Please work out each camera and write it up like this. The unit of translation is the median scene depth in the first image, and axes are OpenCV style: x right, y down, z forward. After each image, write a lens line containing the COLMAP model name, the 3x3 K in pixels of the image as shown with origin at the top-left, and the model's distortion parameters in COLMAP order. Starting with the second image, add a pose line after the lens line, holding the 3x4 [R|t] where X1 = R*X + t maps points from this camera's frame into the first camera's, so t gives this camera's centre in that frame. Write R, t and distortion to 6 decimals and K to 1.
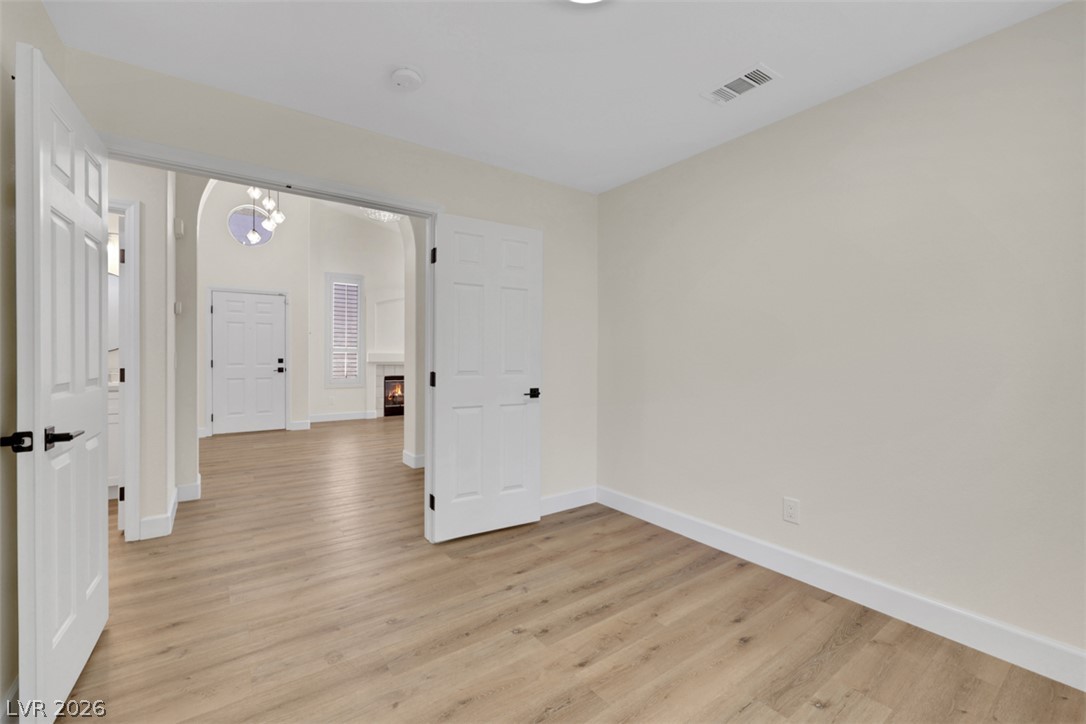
lens RADIAL K [[446.8, 0, 540.0], [0, 446.8, 357.5], [0, 0, 1]] dist [-0.002417, 0.000740]
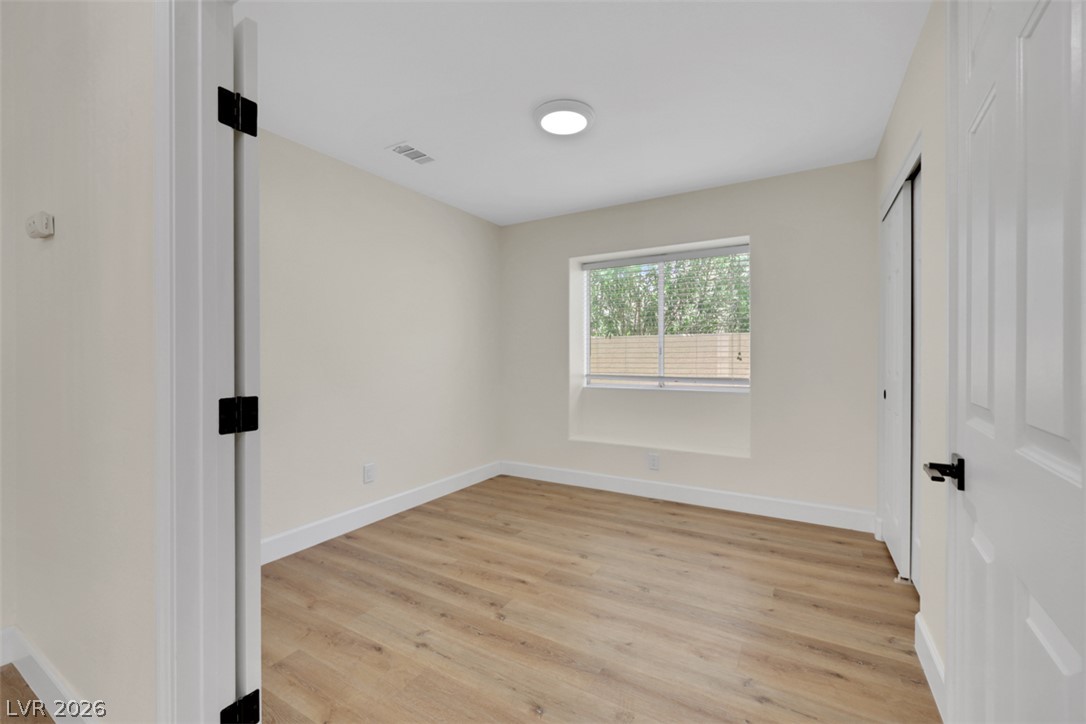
lens RADIAL K [[446.8, 0, 531.4], [0, 446.8, 359.3], [0, 0, 1]] dist [-0.002417, 0.000740]
pose [[-0.386214, -0.008724, 0.922368, -0.940059], [-0.002762, 0.999962, 0.008301, -0.006627], [-0.922405, 0.000658, -0.386223, 1.203255]]
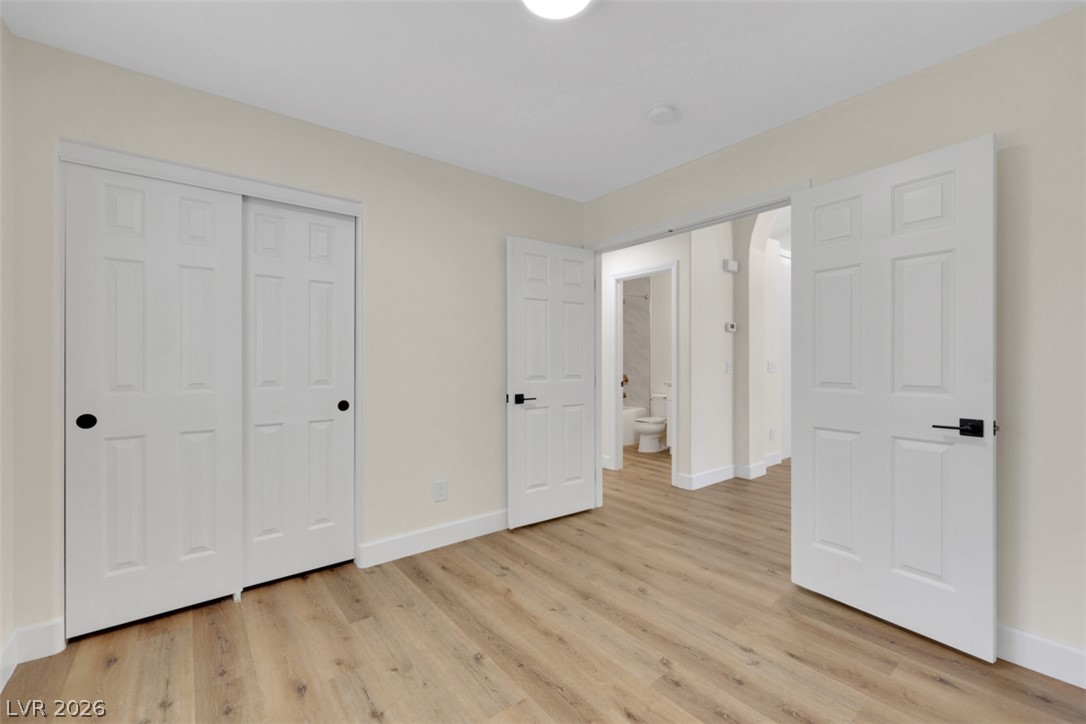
lens RADIAL K [[446.8, 0, 535.9], [0, 446.8, 364.4], [0, 0, 1]] dist [-0.002417, 0.000740]
pose [[0.038393, 0.001237, -0.999262, 0.775630], [0.008102, 0.999966, 0.001549, -0.008775], [0.999230, -0.008155, 0.038382, 0.627414]]
